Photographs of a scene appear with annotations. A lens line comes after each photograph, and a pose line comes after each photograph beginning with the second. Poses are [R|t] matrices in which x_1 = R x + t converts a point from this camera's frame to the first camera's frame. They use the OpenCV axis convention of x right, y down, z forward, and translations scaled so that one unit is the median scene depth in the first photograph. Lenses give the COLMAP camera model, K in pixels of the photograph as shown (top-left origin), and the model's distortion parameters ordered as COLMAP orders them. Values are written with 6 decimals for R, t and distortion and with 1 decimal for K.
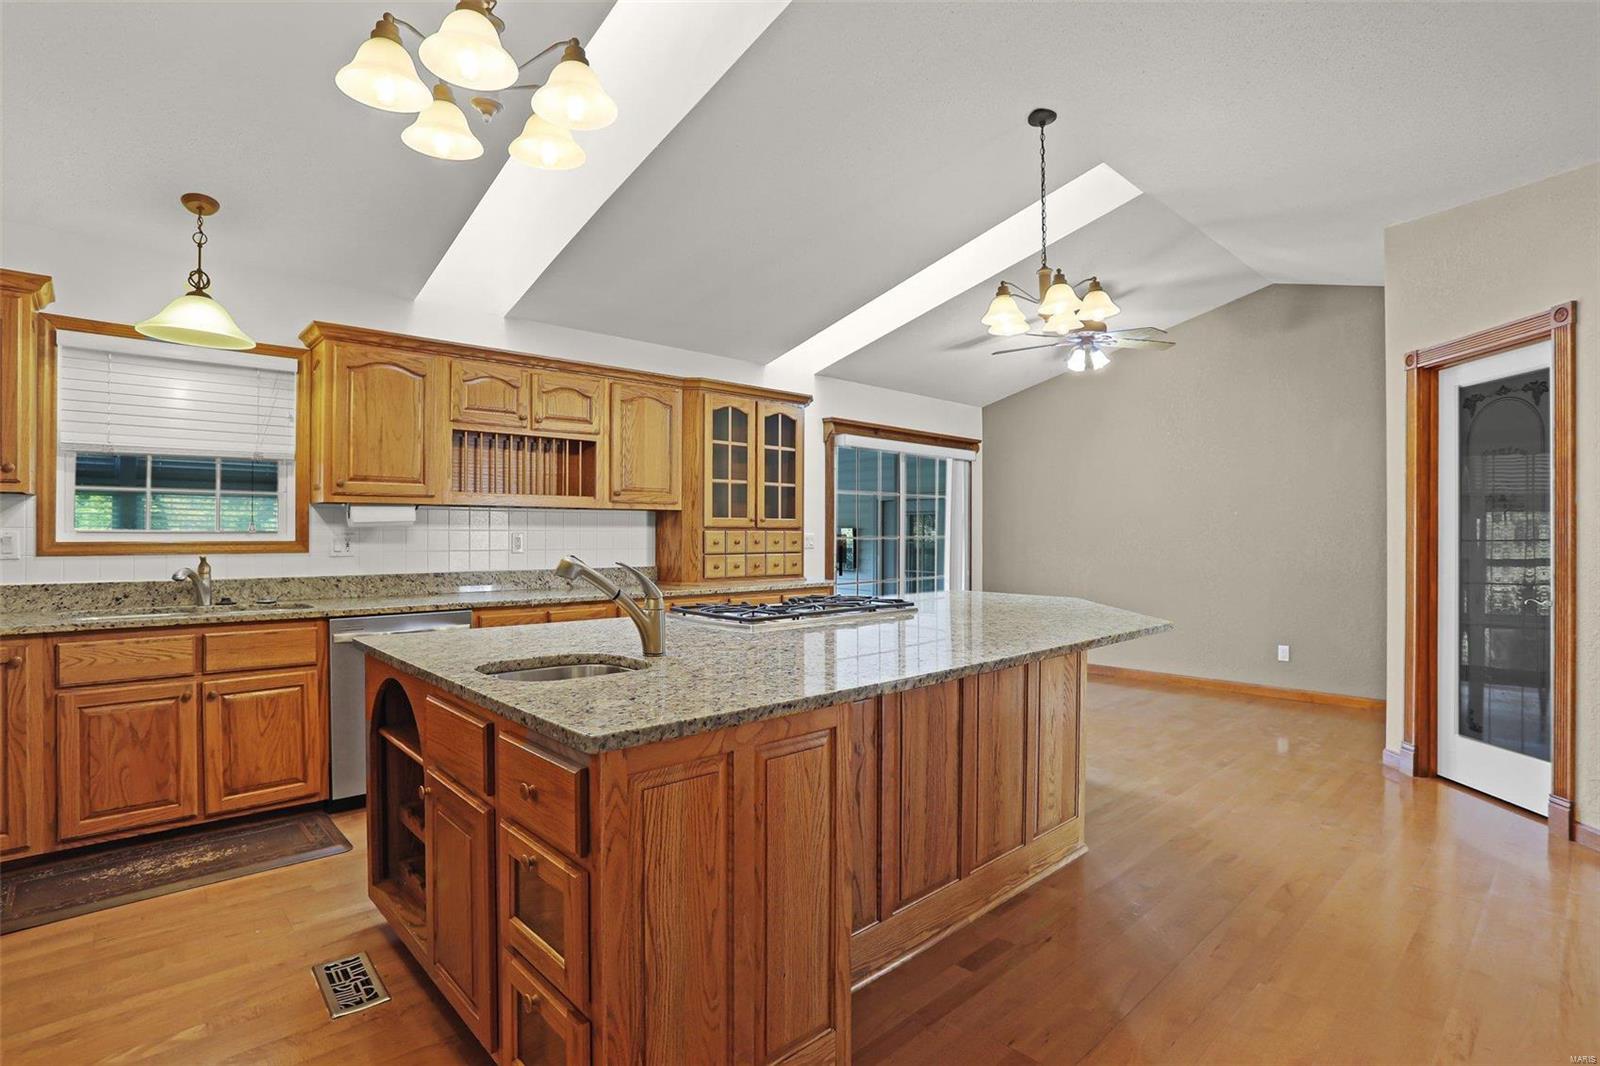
lens RADIAL K [[782.4, 0, 794.8], [0, 782.4, 530.2], [0, 0, 1]] dist [-0.083790, 0.038283]
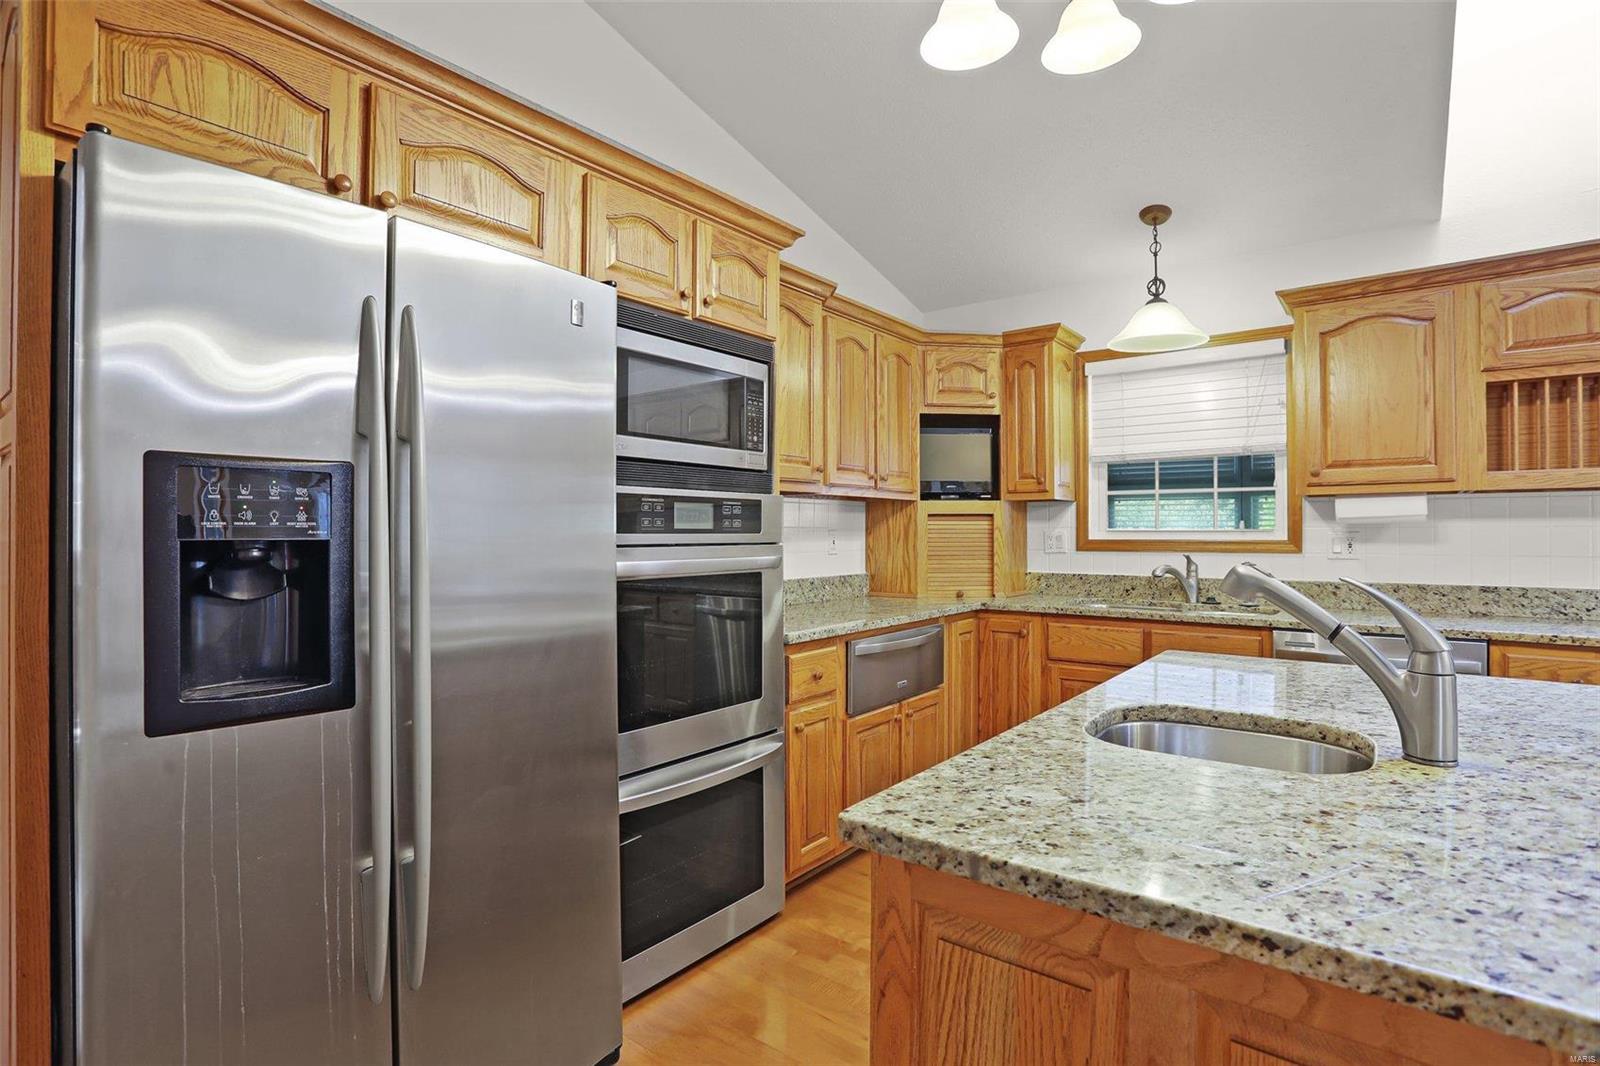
lens RADIAL K [[782.4, 0, 794.8], [0, 782.4, 530.2], [0, 0, 1]] dist [-0.083790, 0.038283]
pose [[0.147225, -0.005219, -0.989089, 0.149367], [0.004655, 0.999979, -0.004584, 0.003892], [0.989092, -0.003930, 0.147246, 0.299664]]
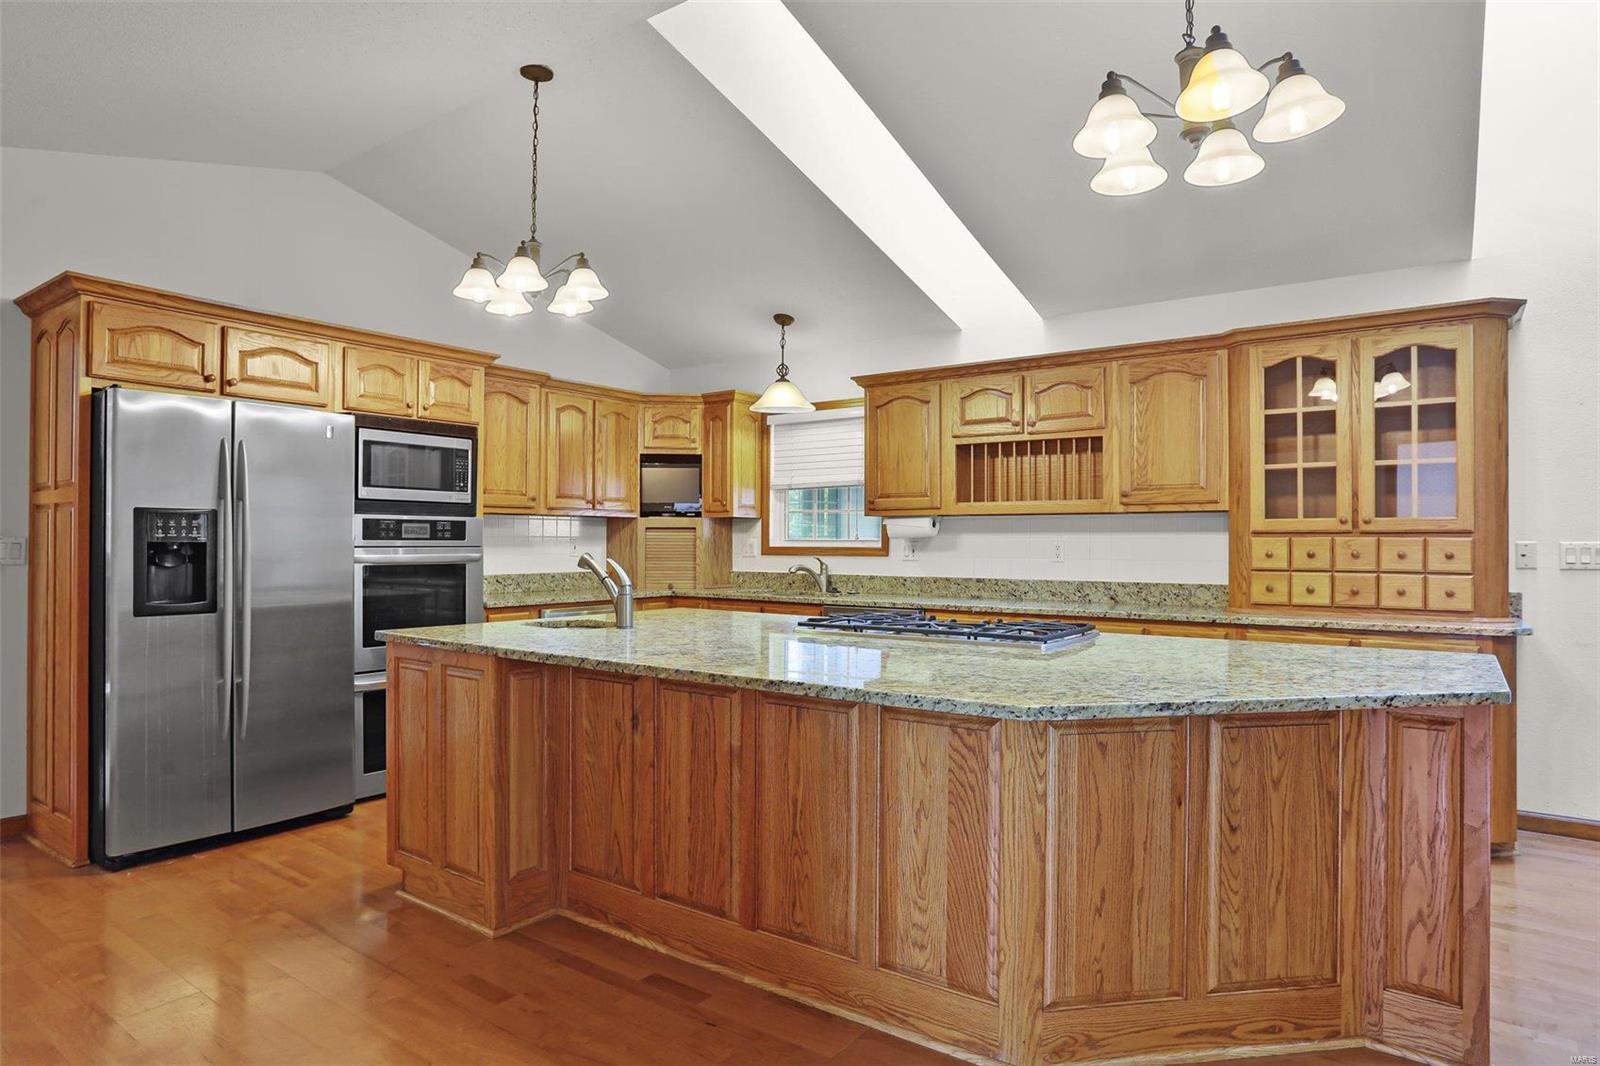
lens RADIAL K [[924.5, 0, 801.5], [0, 924.5, 538.5], [0, 0, 1]] dist [-0.077937, 0.051246]
pose [[0.193942, -0.004930, -0.981001, 0.857955], [0.000834, 0.999988, -0.004861, 0.006971], [0.981013, 0.000125, 0.193944, 0.583697]]
